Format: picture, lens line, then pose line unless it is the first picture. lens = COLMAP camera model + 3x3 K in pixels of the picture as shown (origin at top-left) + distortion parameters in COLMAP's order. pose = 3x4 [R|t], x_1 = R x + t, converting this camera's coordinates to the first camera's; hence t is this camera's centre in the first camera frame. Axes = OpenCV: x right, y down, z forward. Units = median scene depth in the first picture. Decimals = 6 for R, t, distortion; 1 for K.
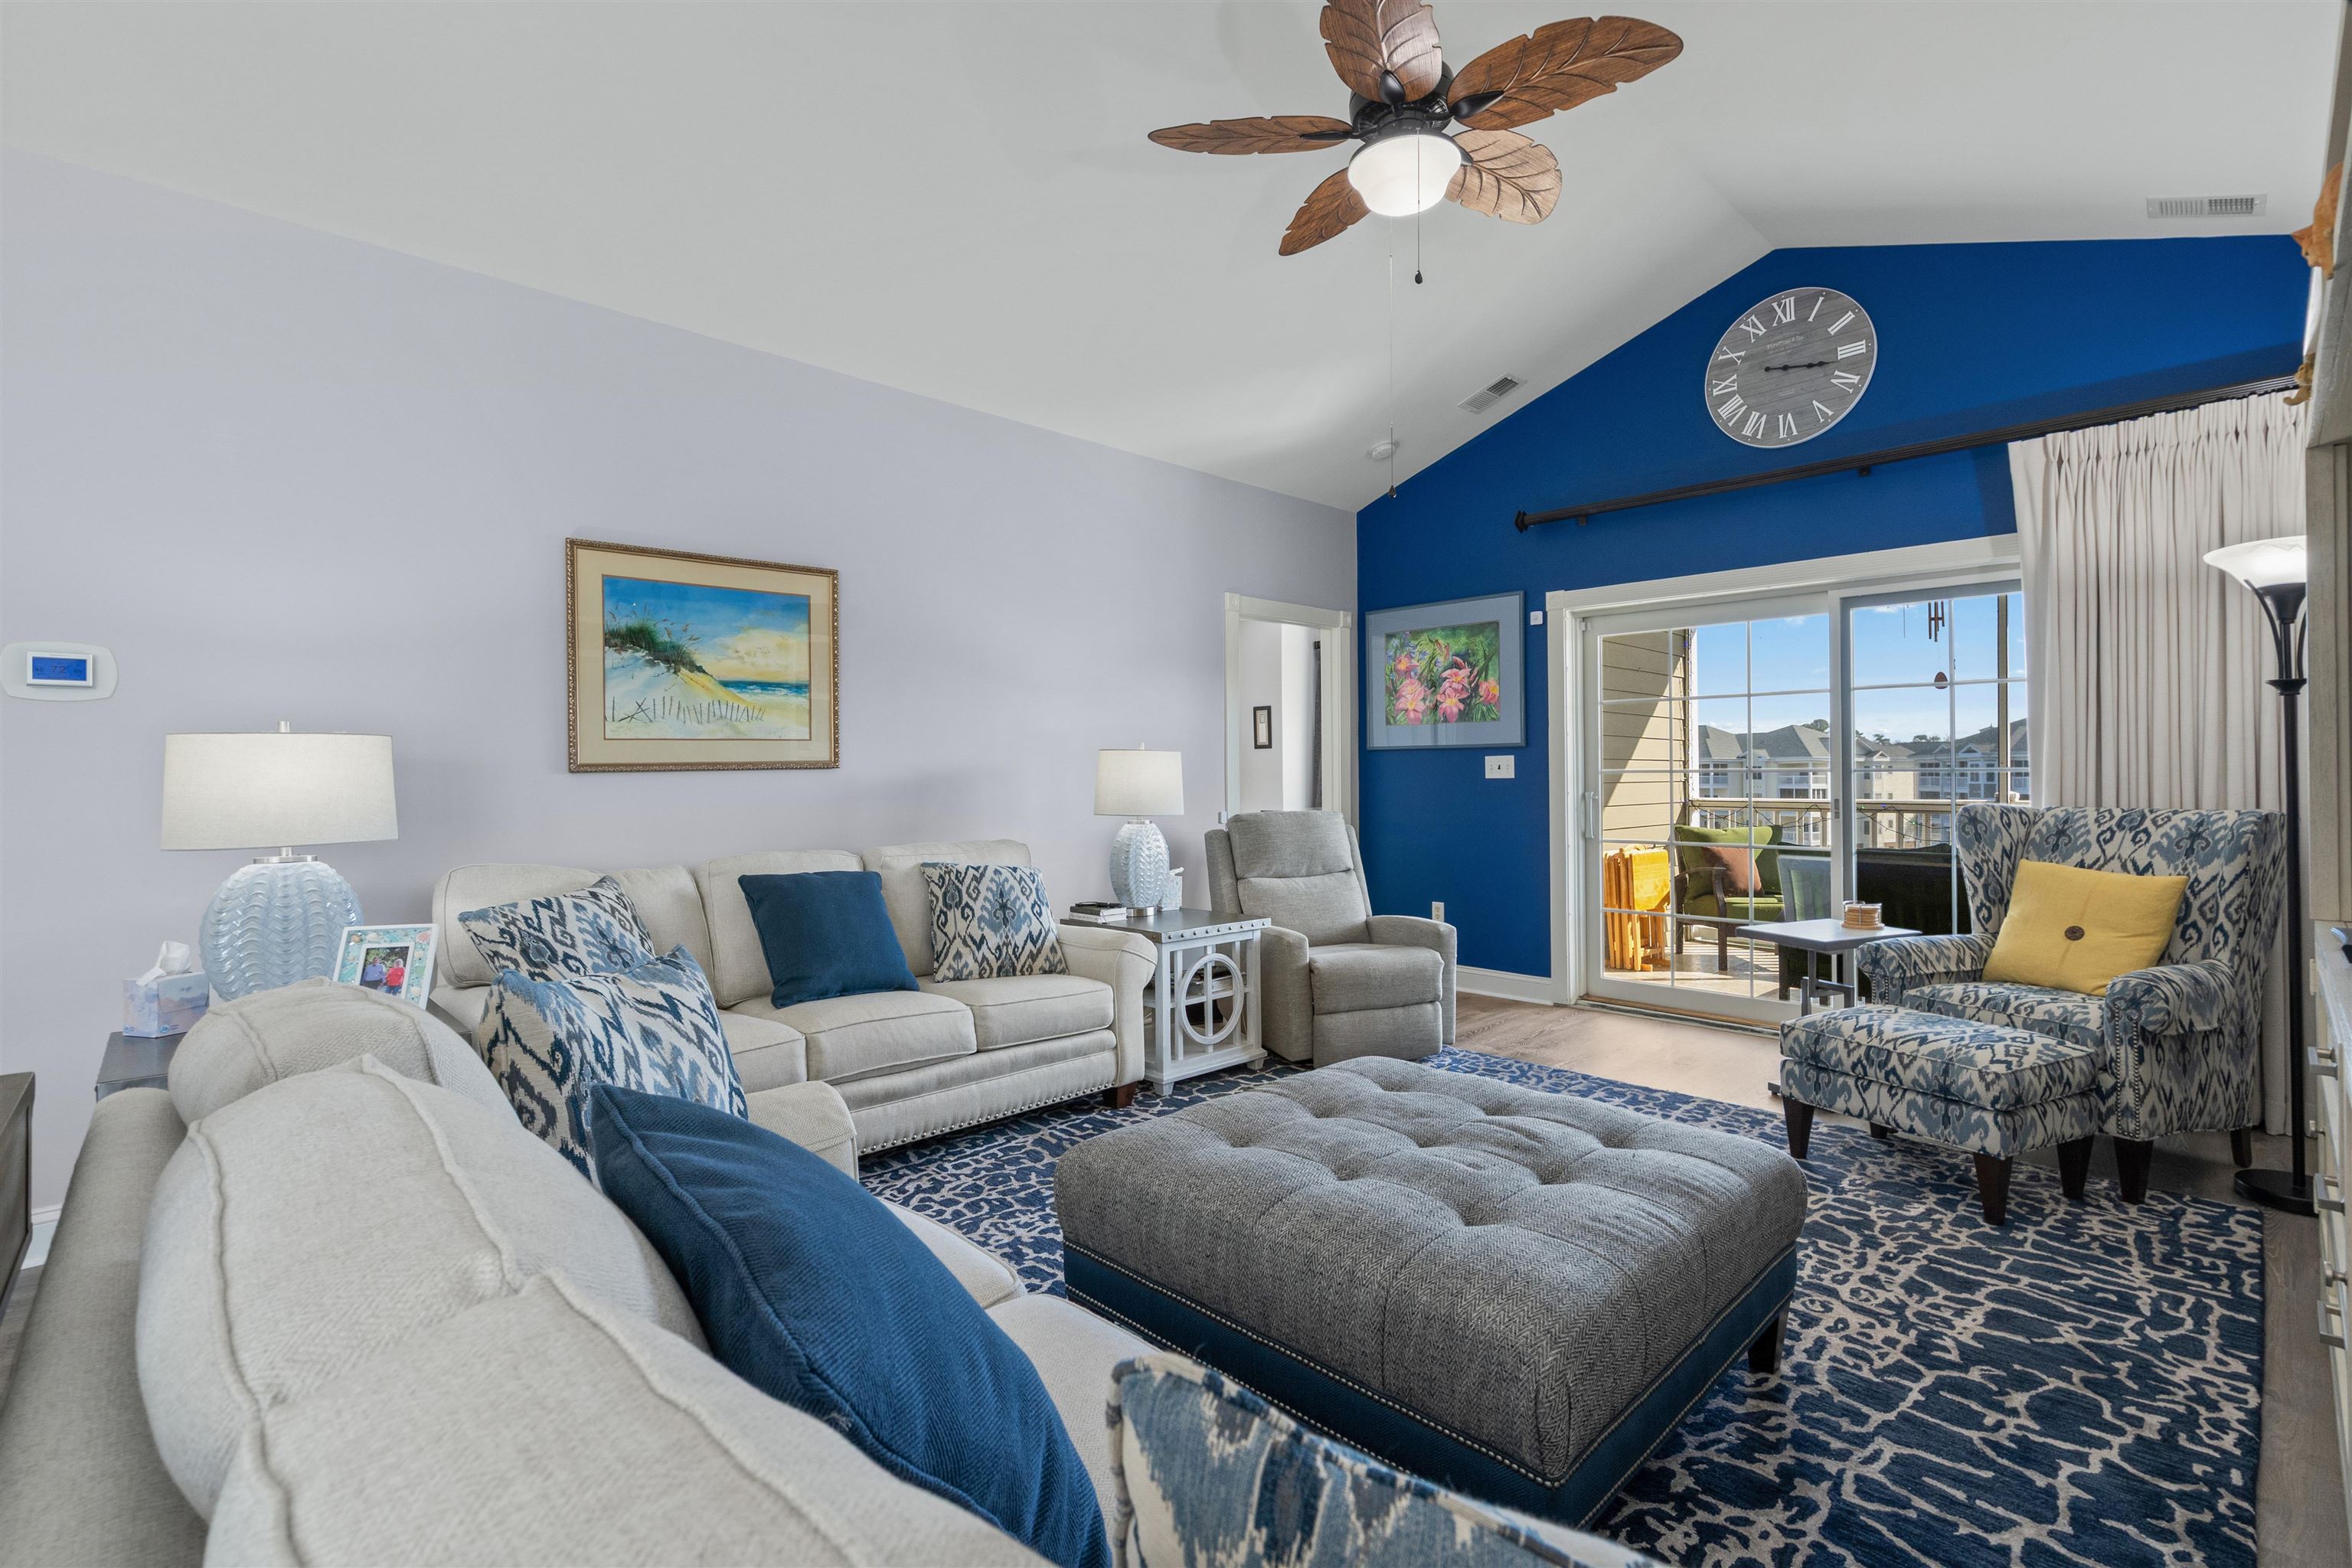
lens RADIAL K [[1064.6, 0, 1178.0], [0, 1064.6, 768.4], [0, 0, 1]] dist [-0.005772, 0.000932]
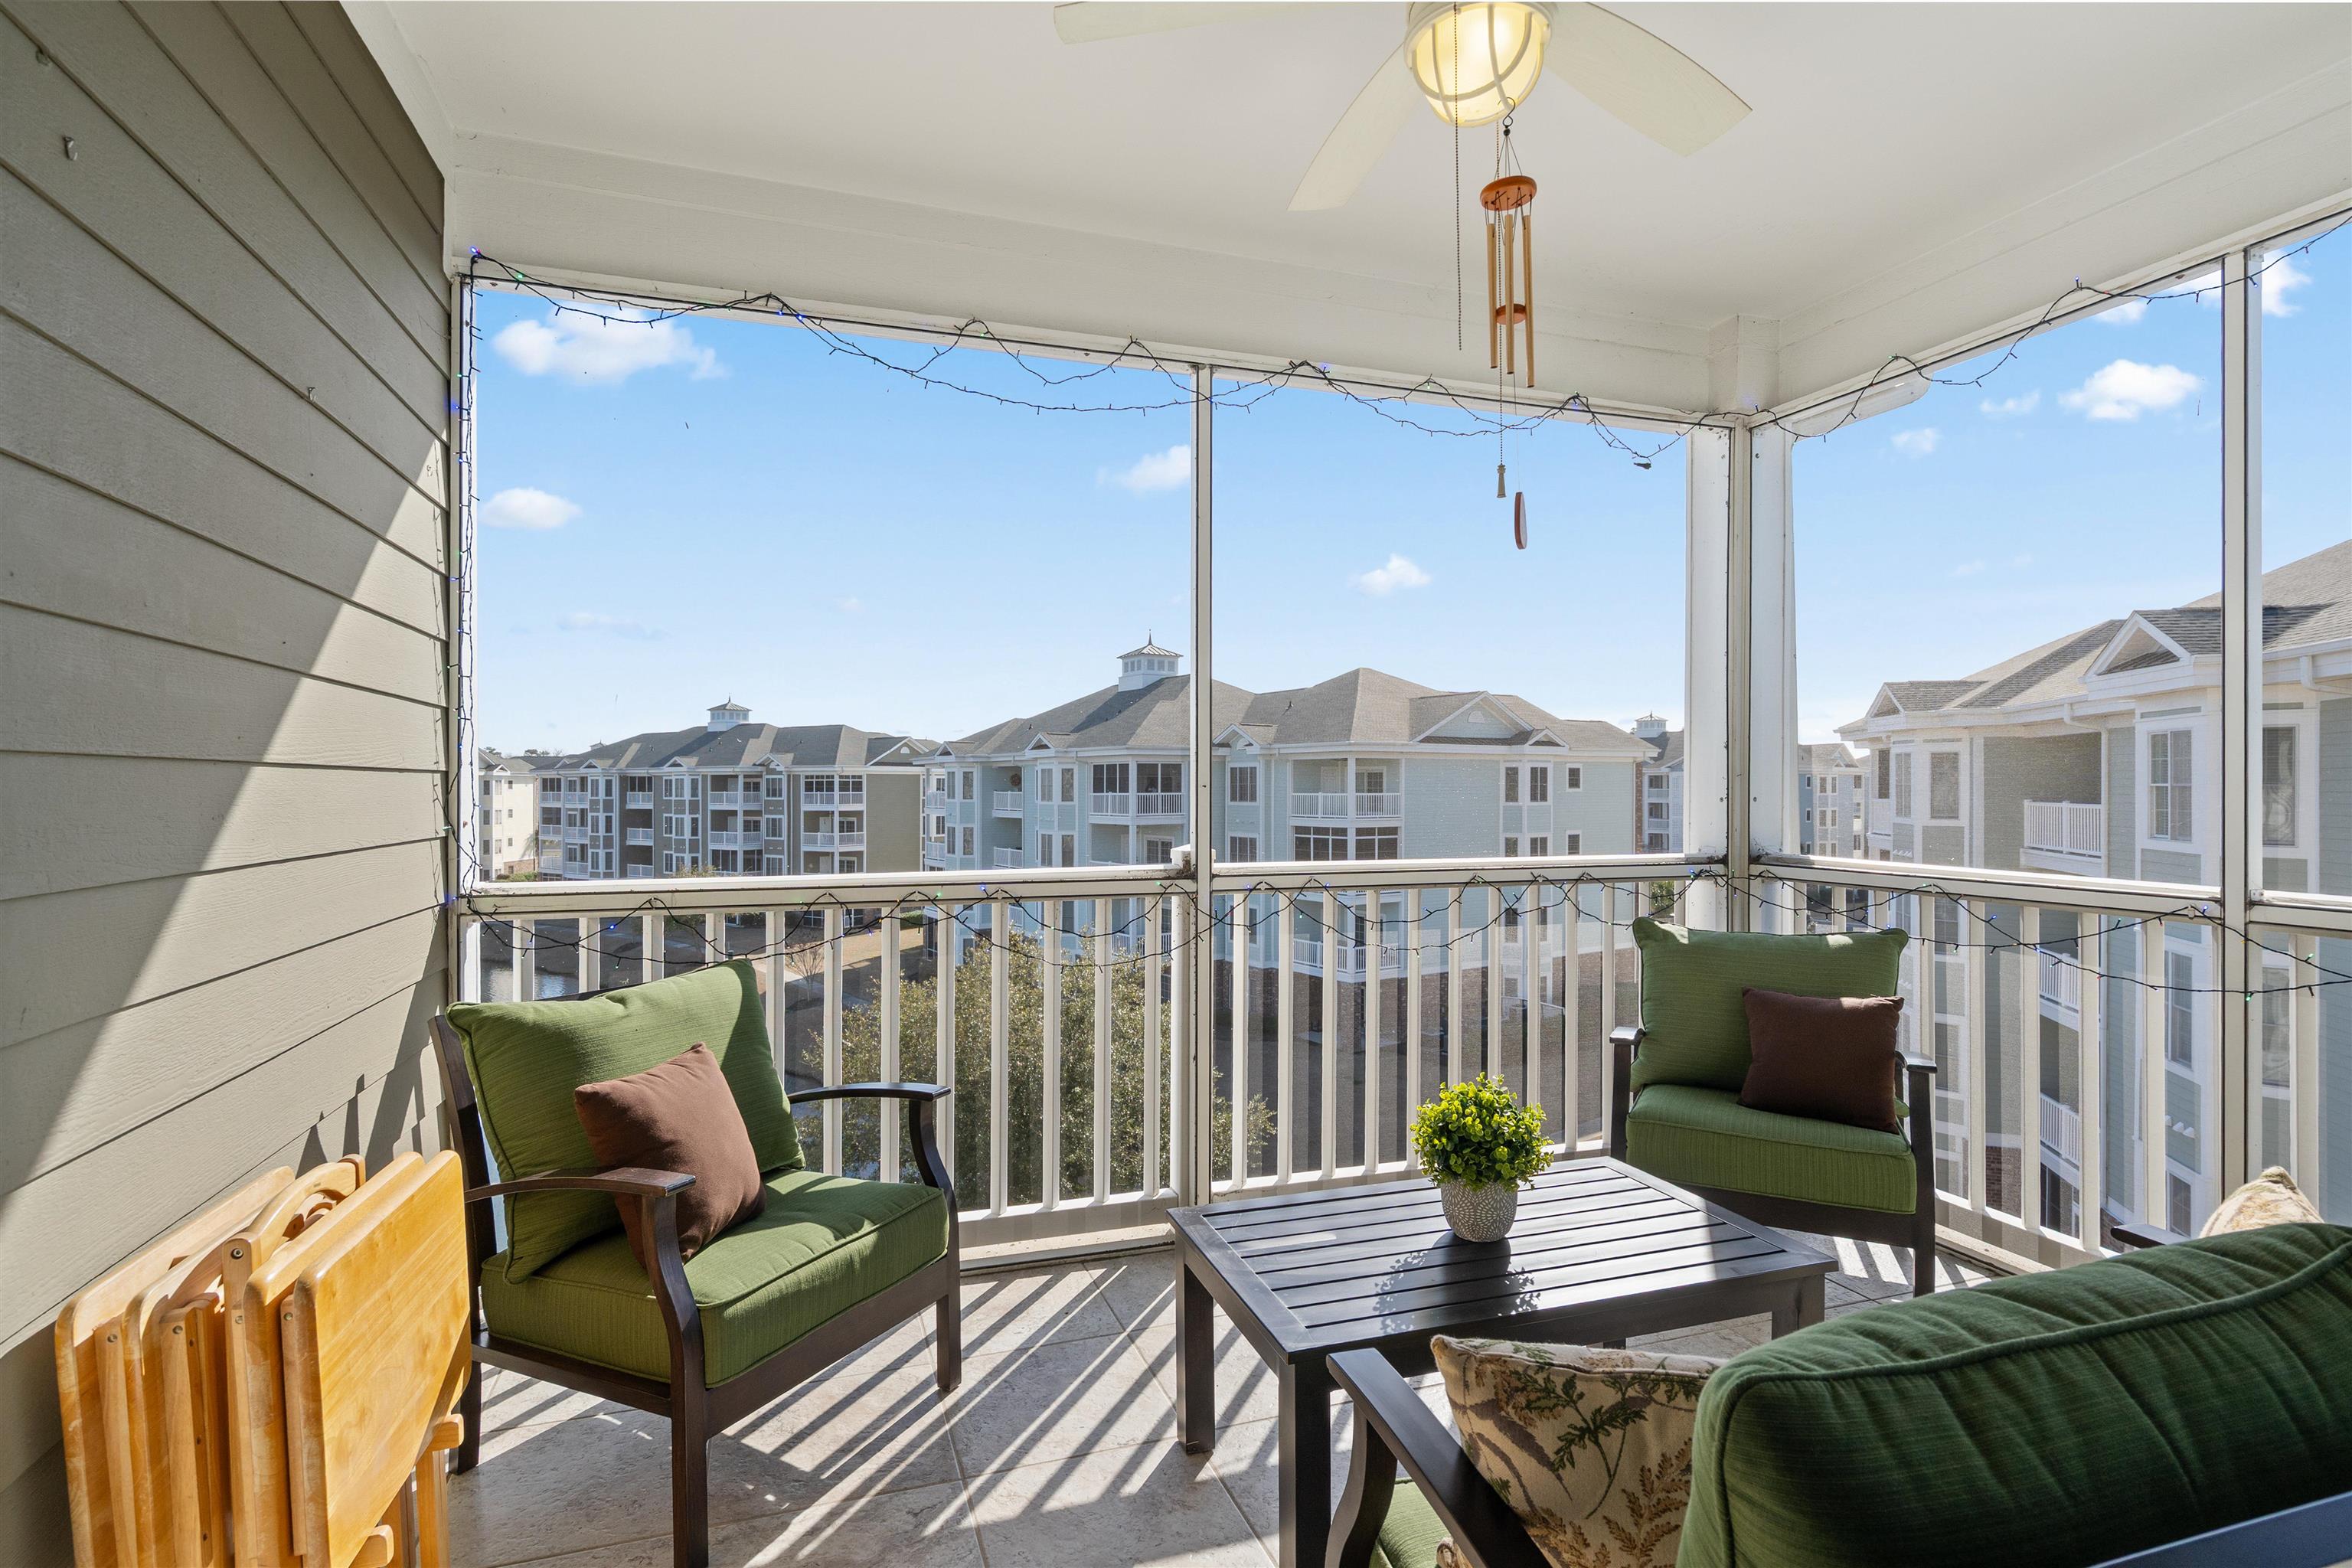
lens RADIAL K [[1133.1, 0, 1170.0], [0, 1133.1, 781.8], [0, 0, 1]] dist [-0.004233, 0.000495]
pose [[0.435481, 0.004786, 0.900185, 0.511855], [-0.004061, 0.999986, -0.003352, -0.007383], [-0.900189, -0.002196, 0.435495, 1.259287]]
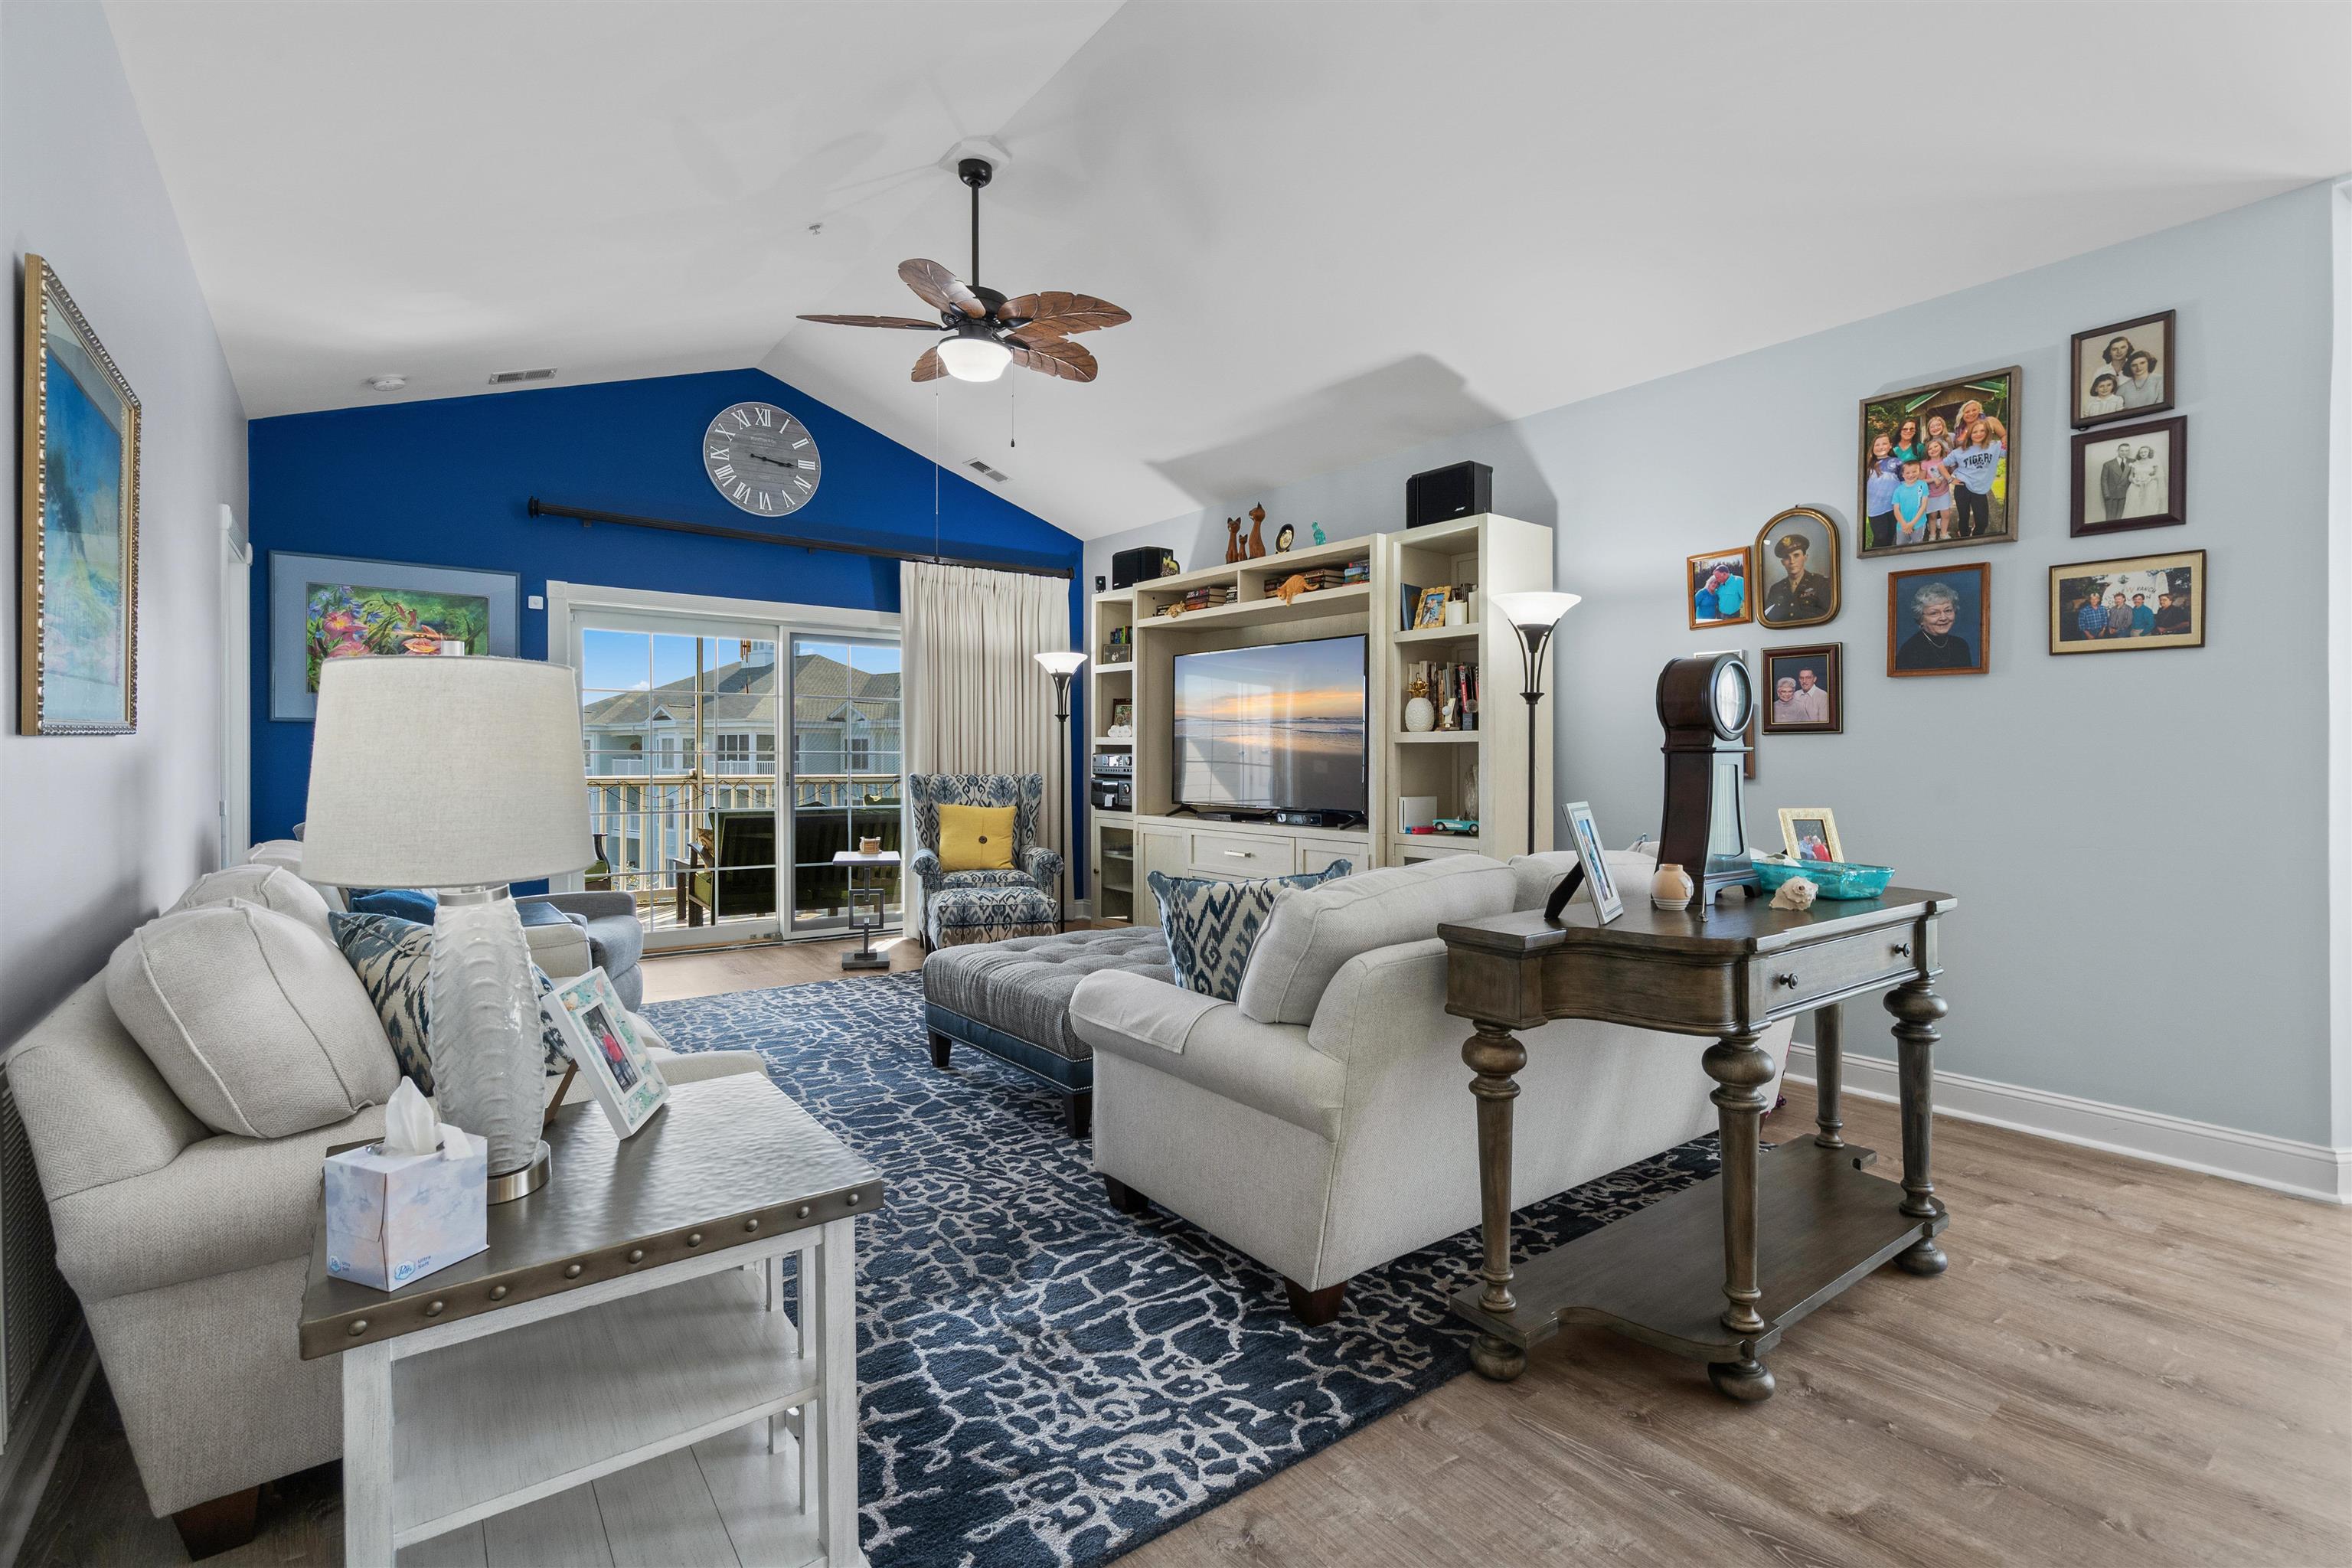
lens RADIAL K [[1064.6, 0, 1174.1], [0, 1064.6, 774.4], [0, 0, 1]] dist [-0.005772, 0.000932]
pose [[0.118253, -0.011931, 0.992912, -0.825429], [-0.011017, 0.999851, 0.013327, 0.006817], [-0.992922, -0.012515, 0.118104, 0.347734]]
